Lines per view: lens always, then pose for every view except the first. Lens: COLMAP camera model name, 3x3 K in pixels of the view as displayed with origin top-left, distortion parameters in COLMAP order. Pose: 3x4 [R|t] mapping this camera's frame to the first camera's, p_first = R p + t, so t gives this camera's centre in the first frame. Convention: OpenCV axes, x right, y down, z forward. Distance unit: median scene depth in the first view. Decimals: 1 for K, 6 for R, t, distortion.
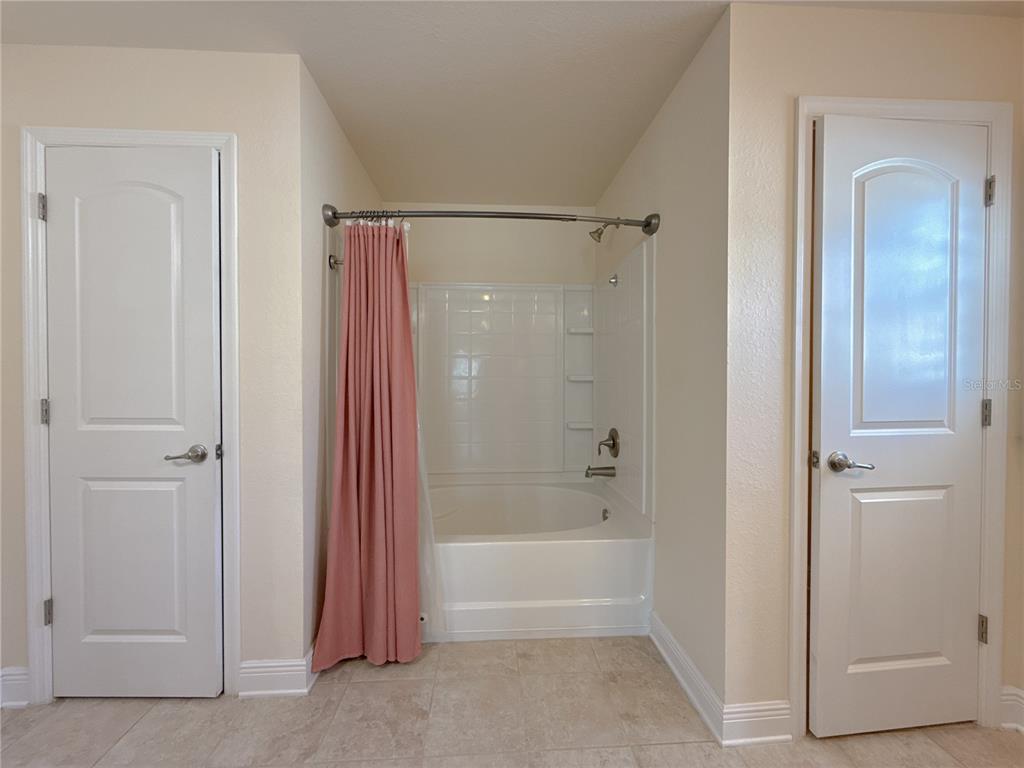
lens RADIAL K [[410.7, 0, 512.6], [0, 410.7, 383.1], [0, 0, 1]] dist [0.000906, -0.000396]
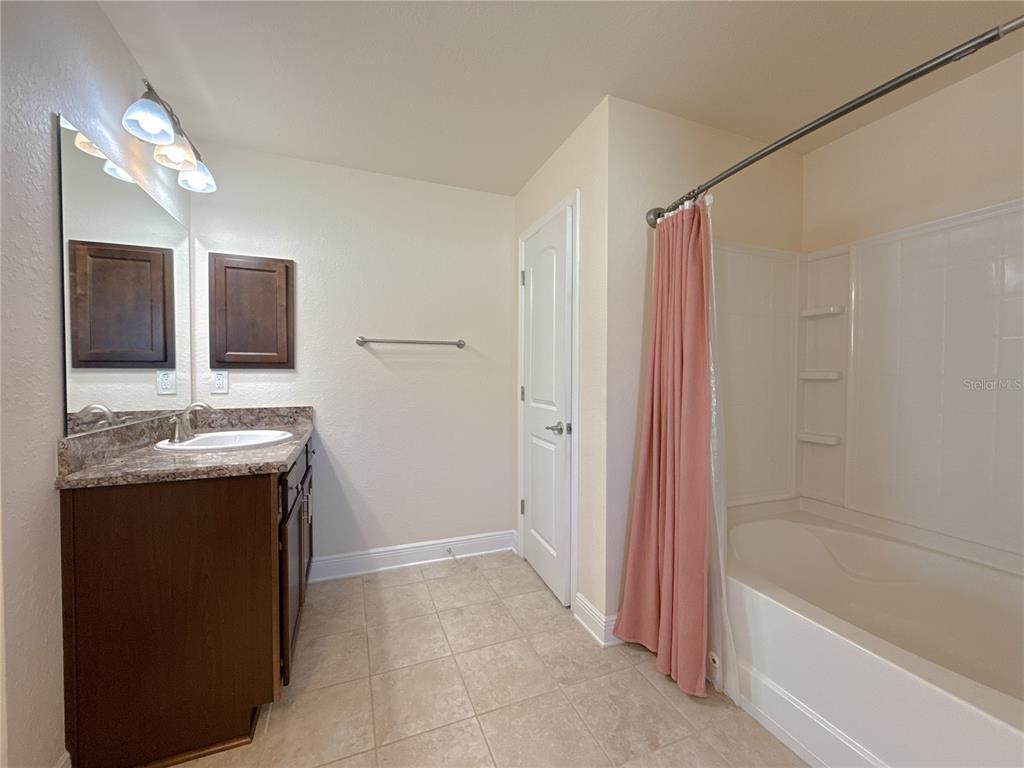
lens RADIAL K [[410.7, 0, 509.0], [0, 410.7, 381.2], [0, 0, 1]] dist [0.000906, -0.000396]
pose [[0.305866, 0.014707, -0.951961, 0.475864], [-0.015736, 0.999822, 0.010391, -0.000862], [0.951944, 0.011802, 0.306043, 0.360209]]
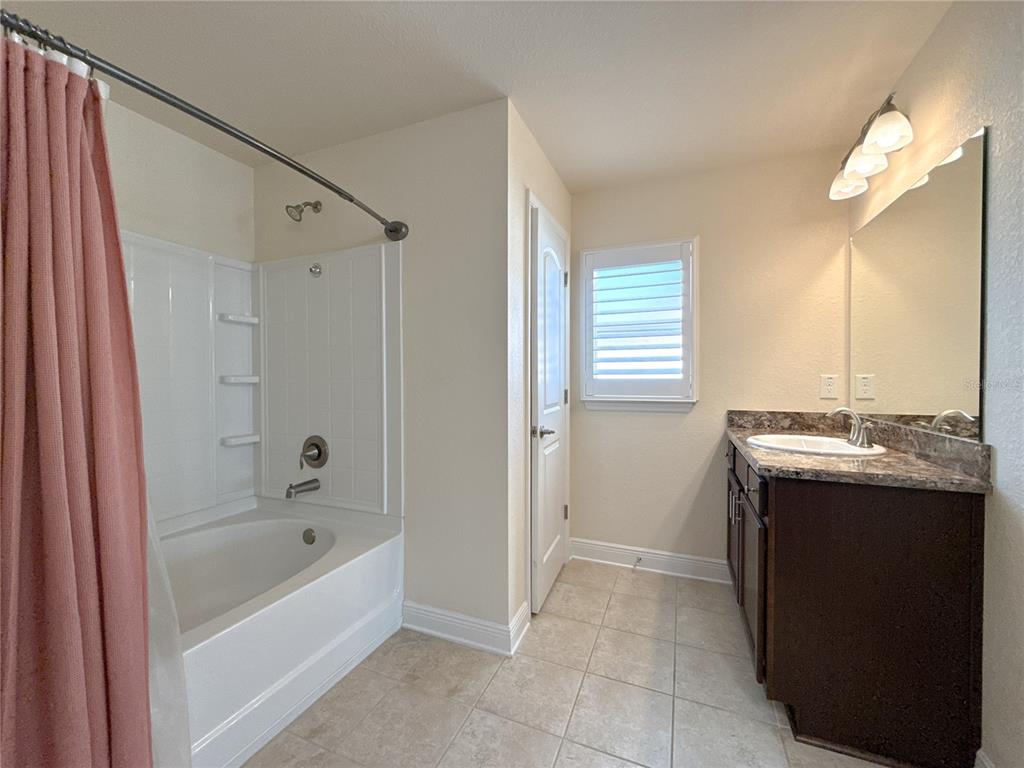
lens RADIAL K [[410.7, 0, 510.6], [0, 410.7, 382.8], [0, 0, 1]] dist [0.000906, -0.000396]
pose [[0.444451, -0.015031, 0.895677, -0.535840], [0.016852, 0.999823, 0.008416, -0.007898], [-0.895644, 0.011354, 0.444626, 0.327081]]
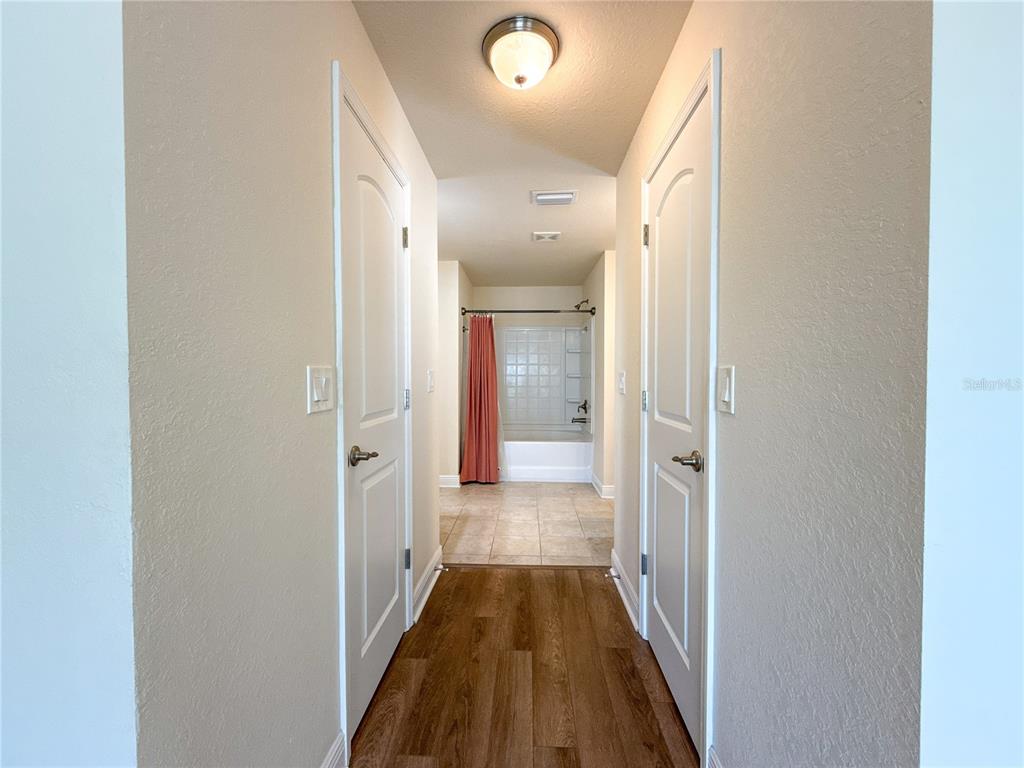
lens RADIAL K [[410.7, 0, 512.8], [0, 410.7, 381.1], [0, 0, 1]] dist [0.000906, -0.000396]
pose [[0.994462, 0.003089, -0.105047, 0.143997], [-0.003265, 0.999994, -0.001508, 0.030886], [0.105041, 0.001842, 0.994466, -1.650885]]
